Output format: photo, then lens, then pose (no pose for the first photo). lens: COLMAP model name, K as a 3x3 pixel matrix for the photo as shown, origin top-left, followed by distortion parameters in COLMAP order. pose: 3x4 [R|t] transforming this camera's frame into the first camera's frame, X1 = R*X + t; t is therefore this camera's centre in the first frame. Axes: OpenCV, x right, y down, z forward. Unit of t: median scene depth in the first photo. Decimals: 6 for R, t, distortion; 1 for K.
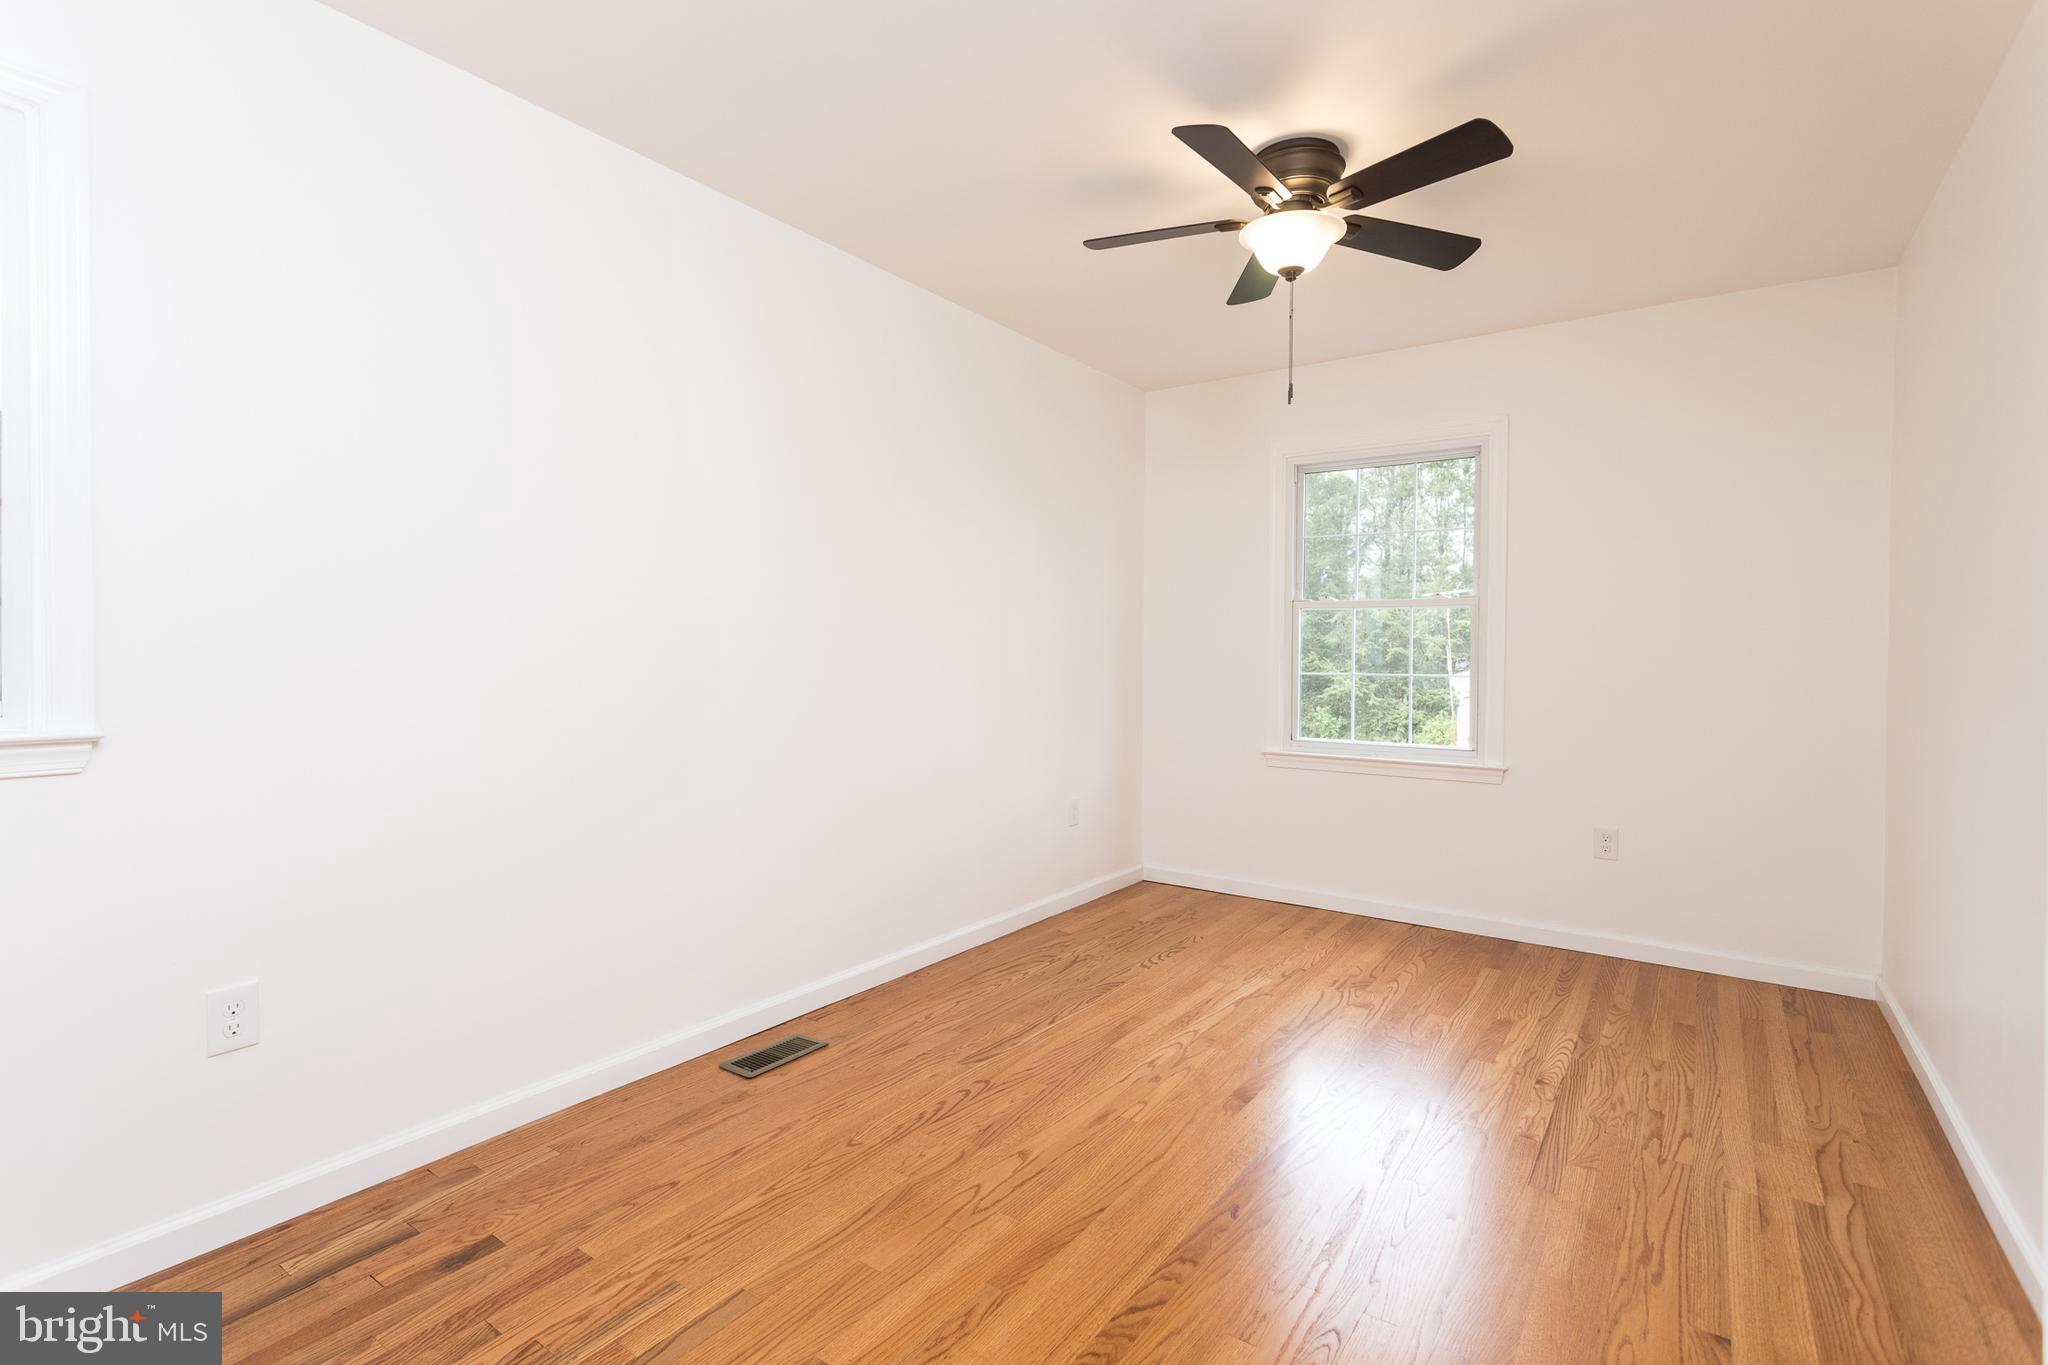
lens RADIAL K [[964.3, 0, 1021.8], [0, 964.3, 670.3], [0, 0, 1]] dist [0.000702, 0.000493]
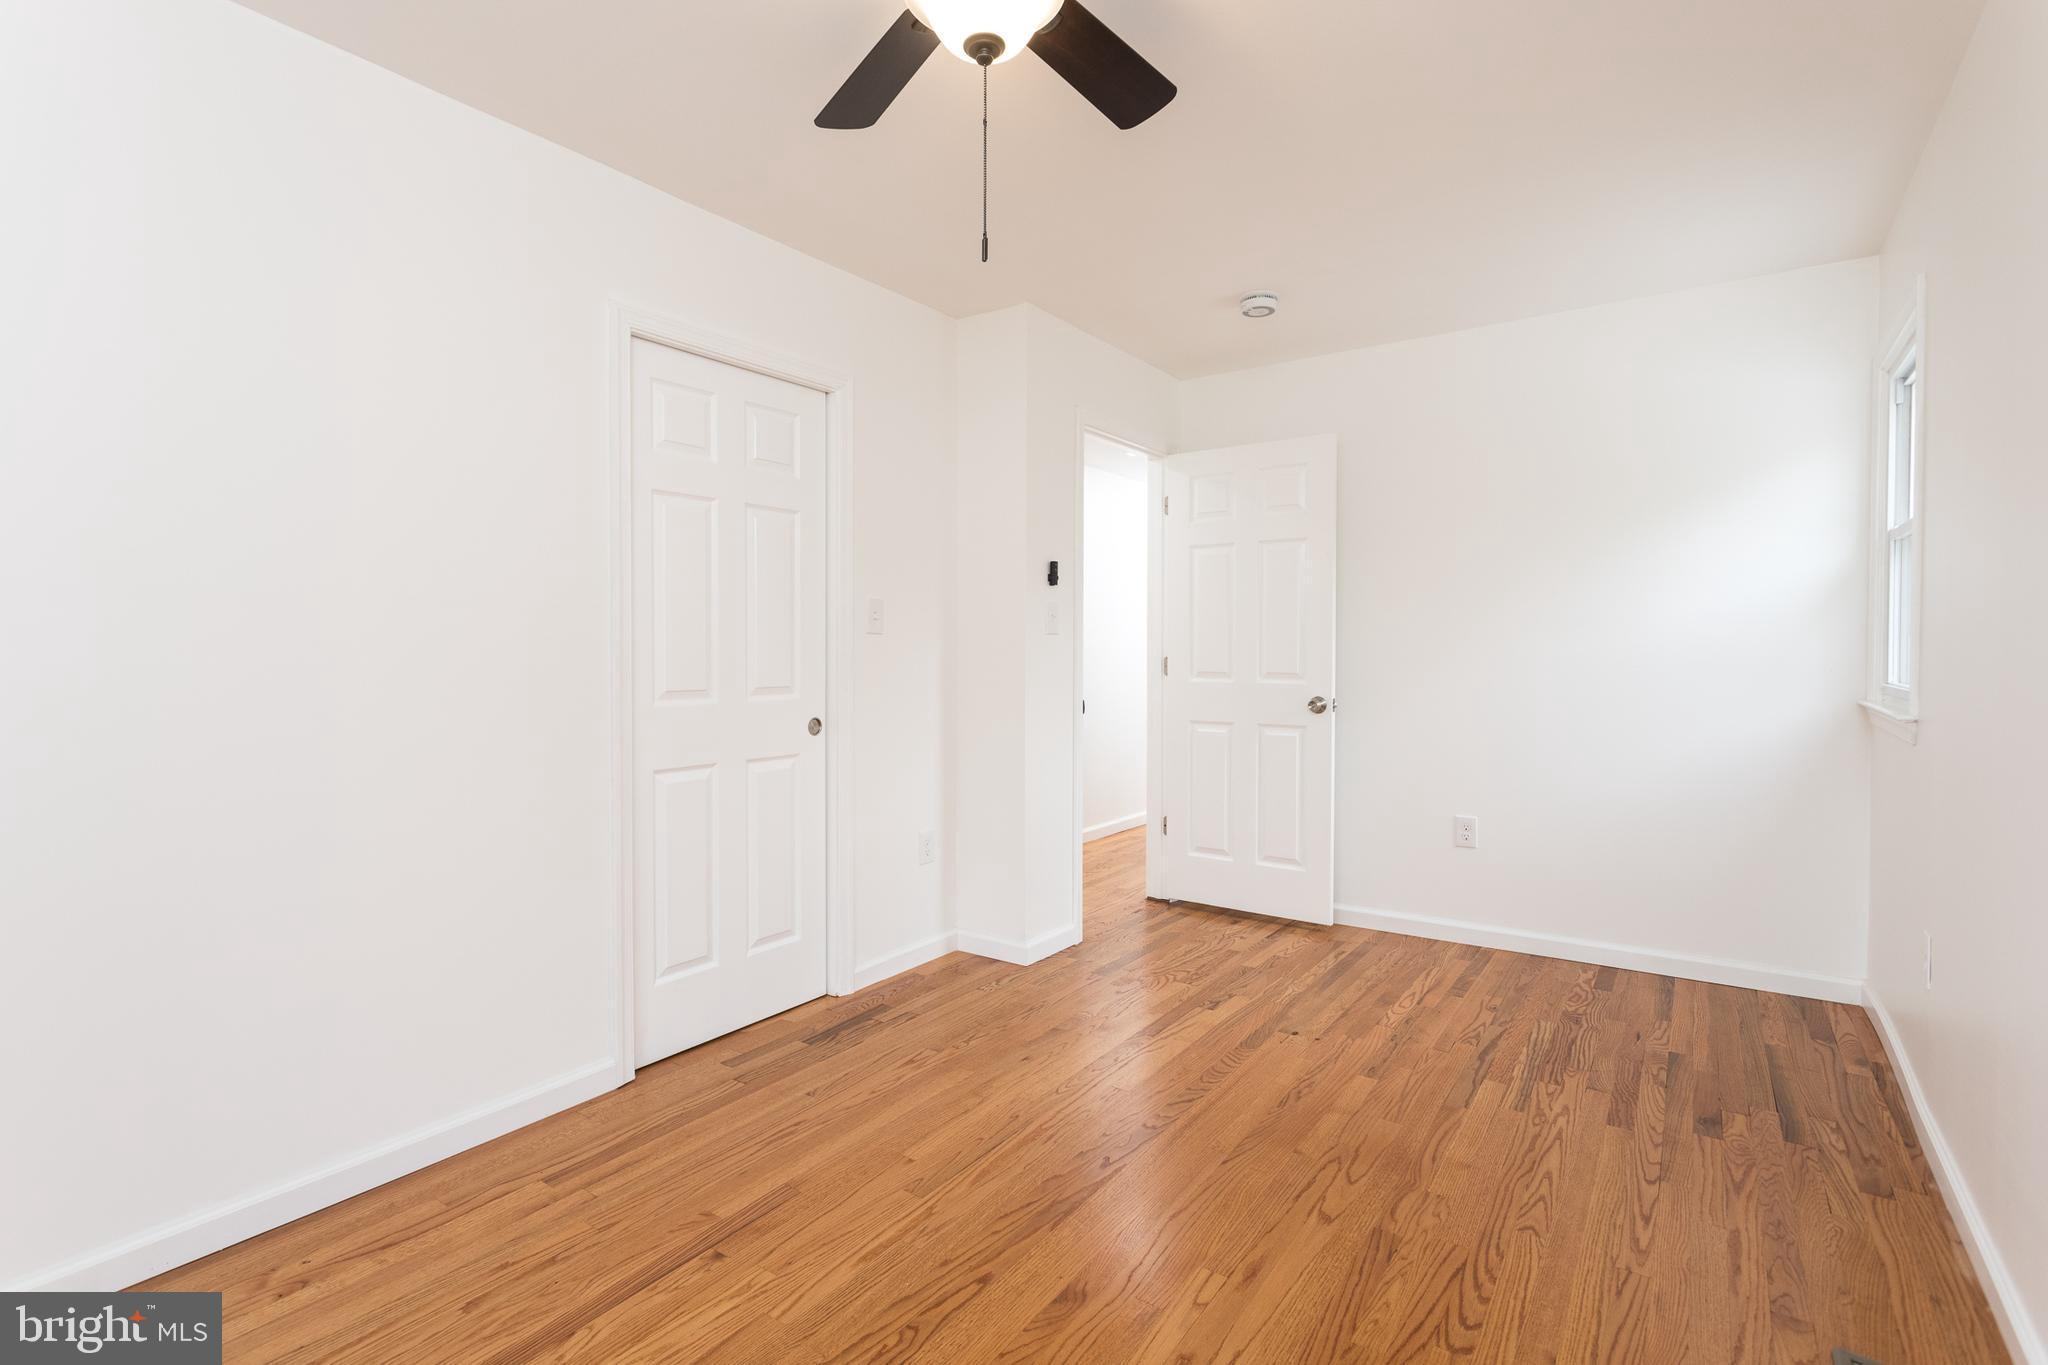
lens RADIAL K [[964.3, 0, 1021.8], [0, 964.3, 670.3], [0, 0, 1]] dist [0.000702, 0.000493]
pose [[-0.999972, -0.006640, 0.003360, 0.303927], [-0.006497, 0.999149, 0.040738, -0.044642], [-0.003628, 0.040715, -0.999164, 2.004398]]
